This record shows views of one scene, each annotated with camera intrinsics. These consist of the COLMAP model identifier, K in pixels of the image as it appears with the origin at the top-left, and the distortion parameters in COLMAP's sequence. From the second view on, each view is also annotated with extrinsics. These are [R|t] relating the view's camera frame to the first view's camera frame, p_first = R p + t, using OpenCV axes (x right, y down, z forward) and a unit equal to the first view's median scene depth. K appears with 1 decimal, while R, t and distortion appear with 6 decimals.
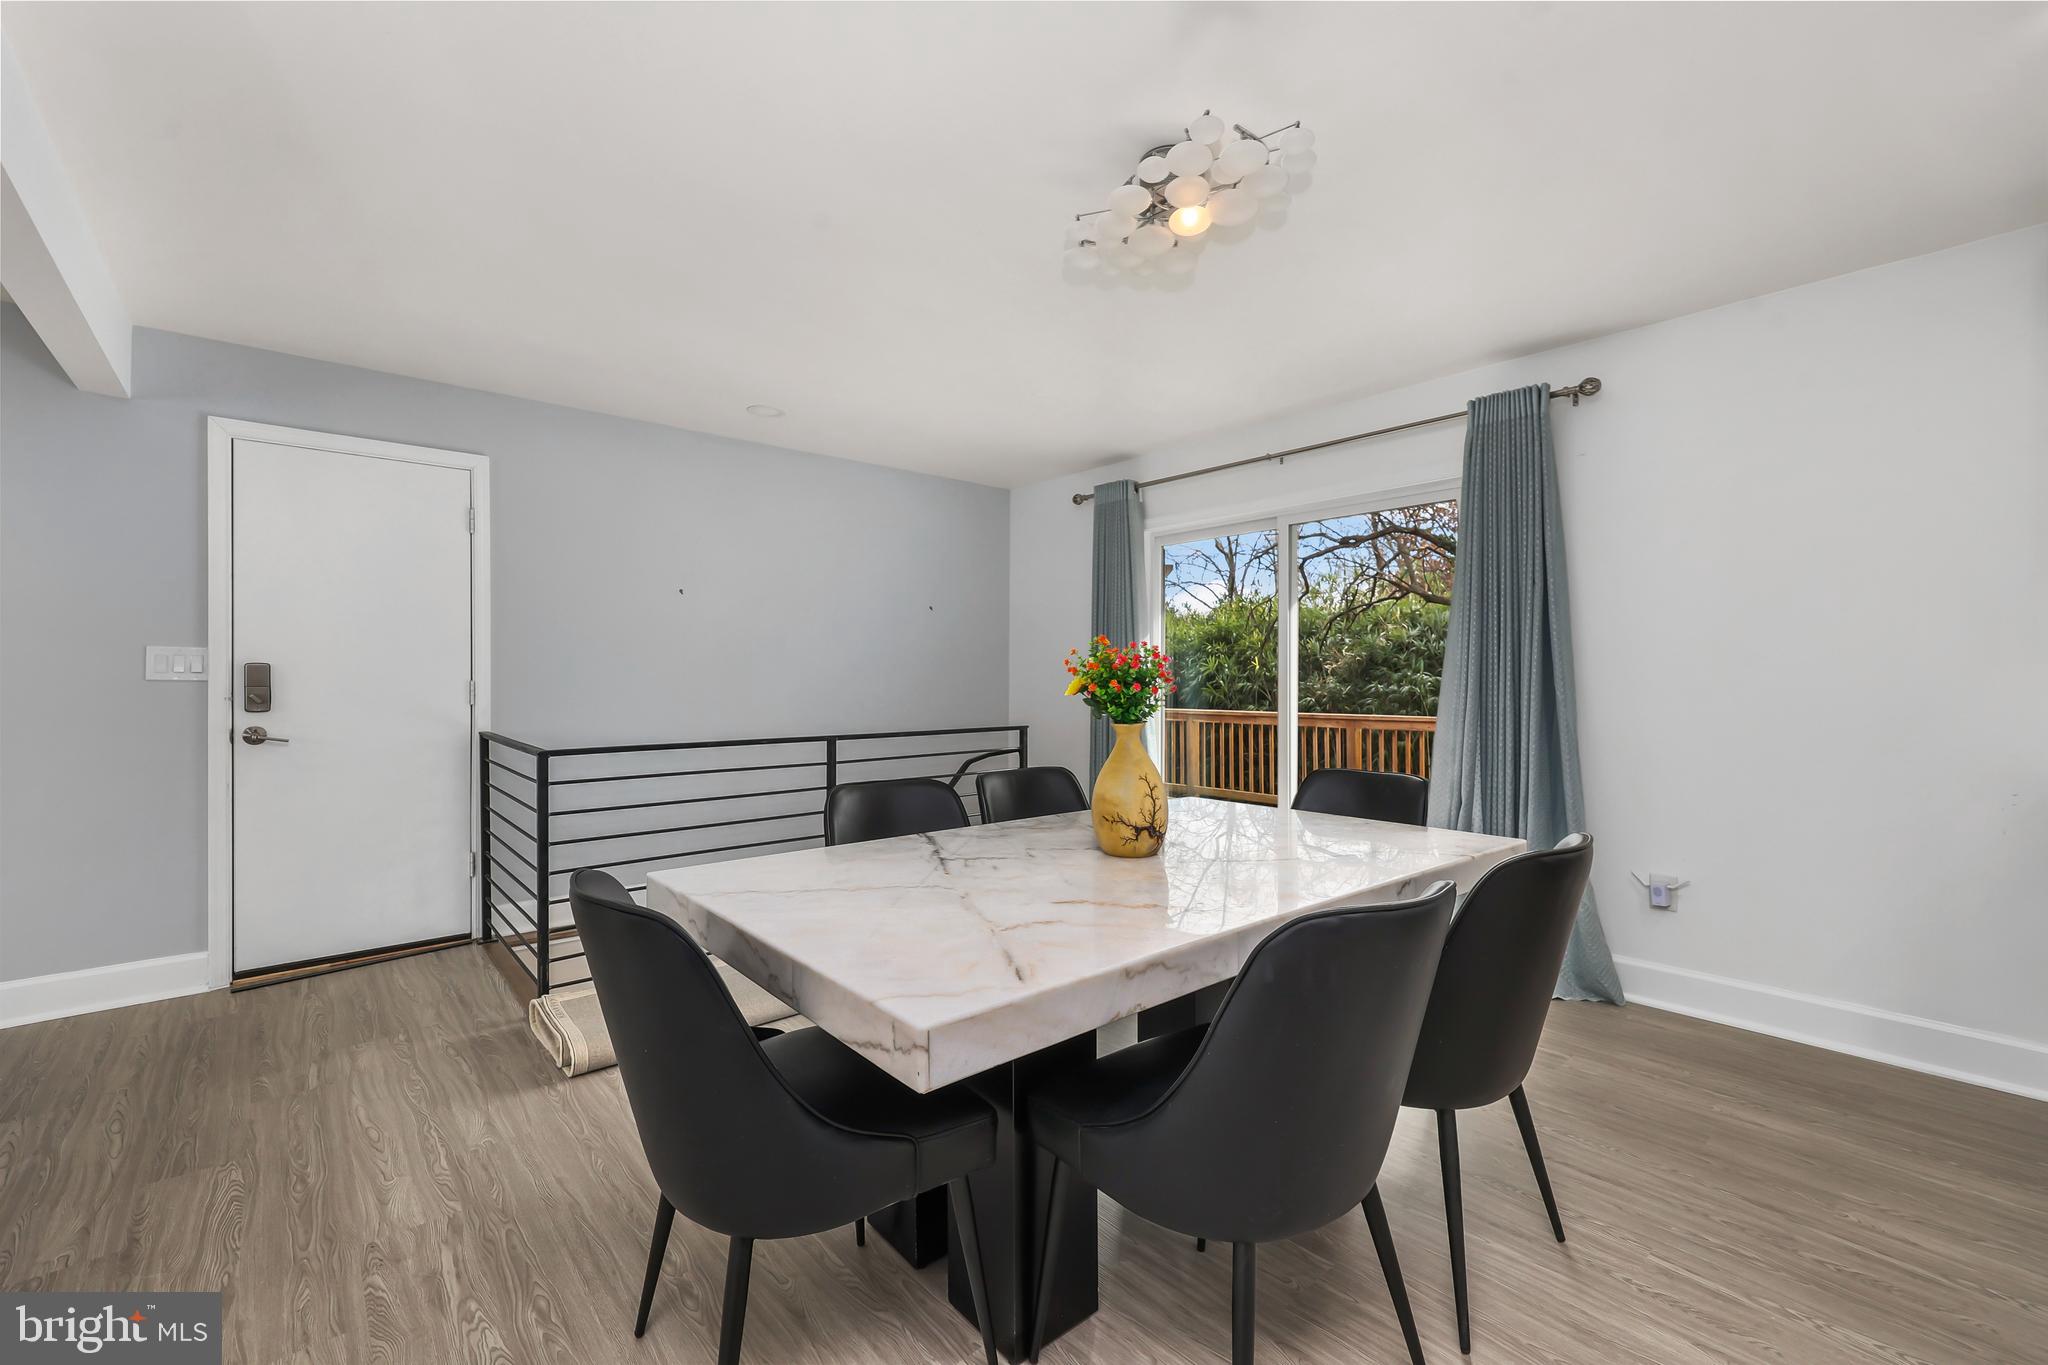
lens RADIAL K [[871.8, 0, 1031.1], [0, 871.8, 671.7], [0, 0, 1]] dist [-0.002958, -0.000559]
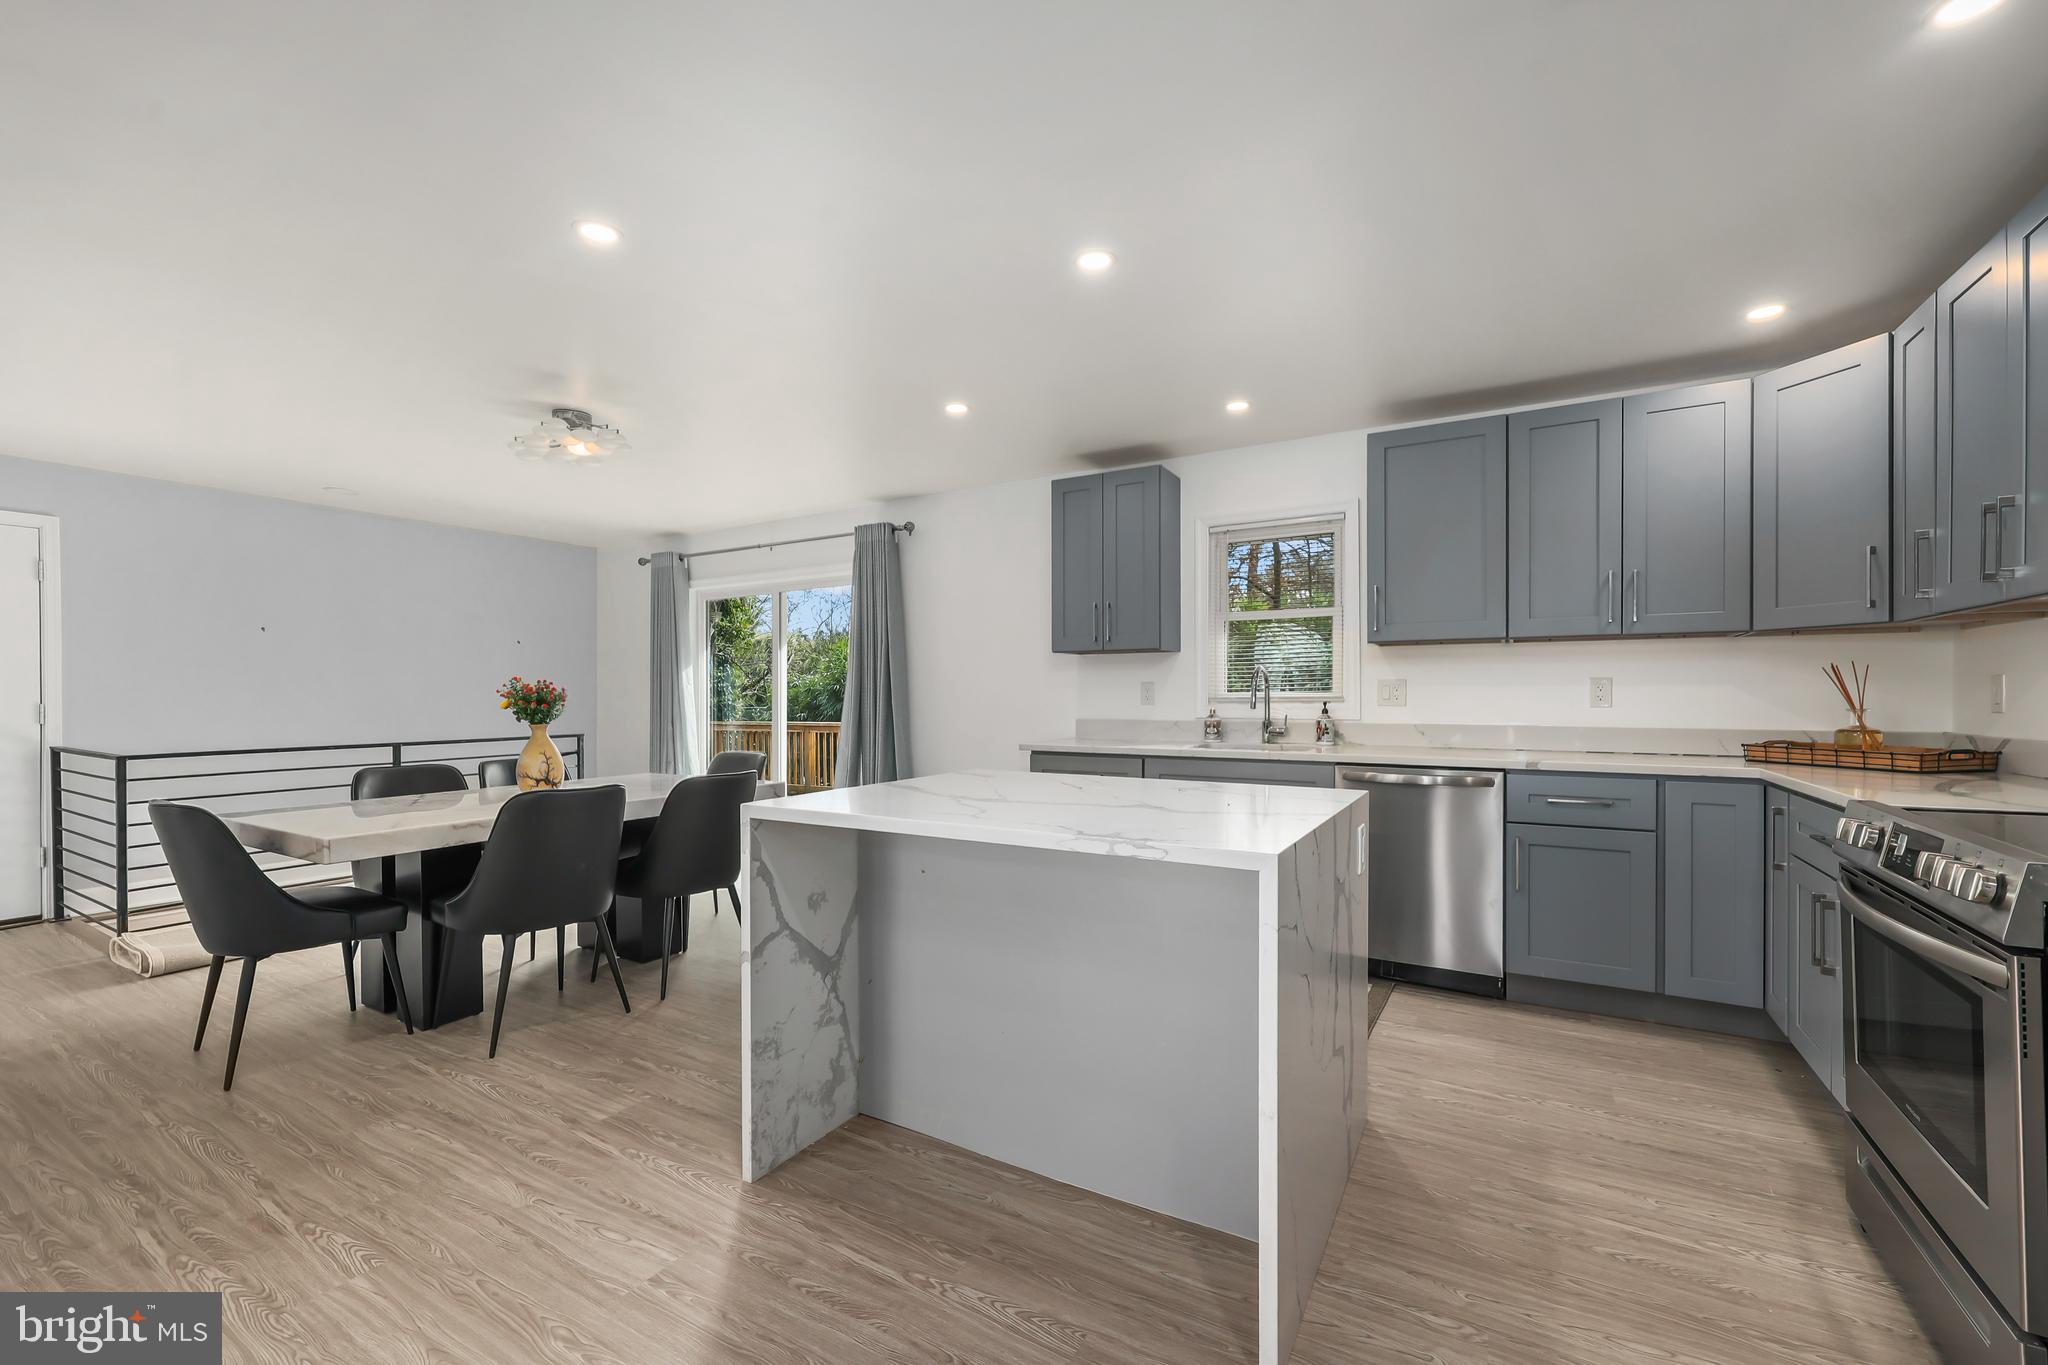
lens RADIAL K [[845.2, 0, 1044.4], [0, 845.2, 688.5], [0, 0, 1]] dist [-0.003237, -0.000481]
pose [[0.945442, -0.003260, 0.325773, 0.328507], [0.003340, 0.999994, 0.000313, -0.007519], [-0.325772, 0.000792, 0.945448, -0.624774]]
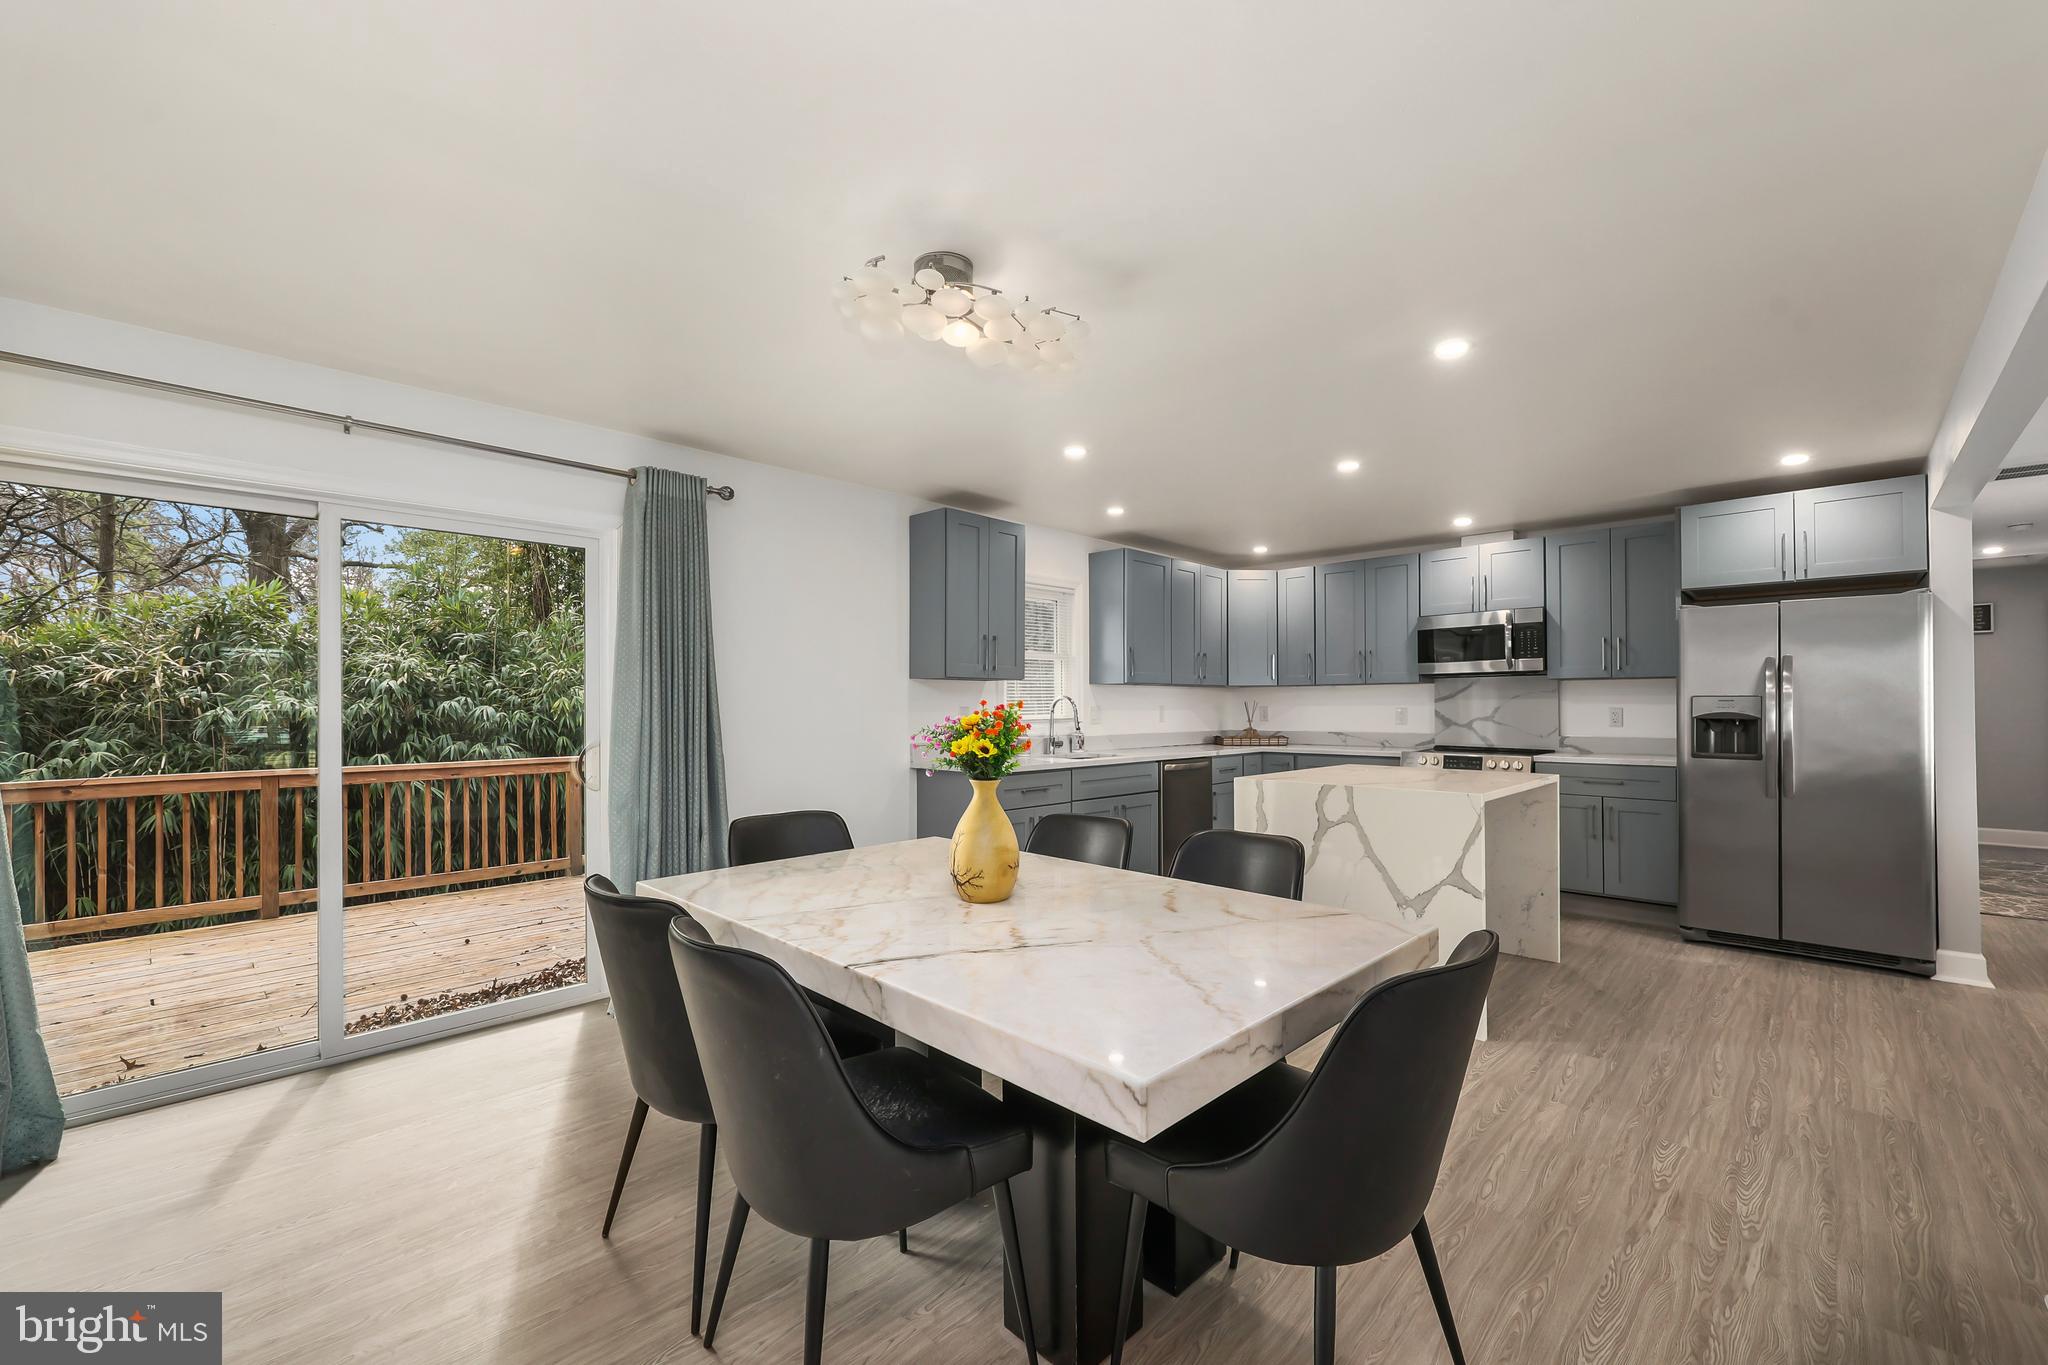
lens RADIAL K [[826.5, 0, 1031.0], [0, 826.5, 692.1], [0, 0, 1]] dist [-0.005524, -0.000178]
pose [[-0.091461, 0.015009, 0.995696, -0.552772], [-0.003145, 0.999877, -0.015361, -0.020791], [-0.995804, -0.004537, -0.091402, 0.622587]]
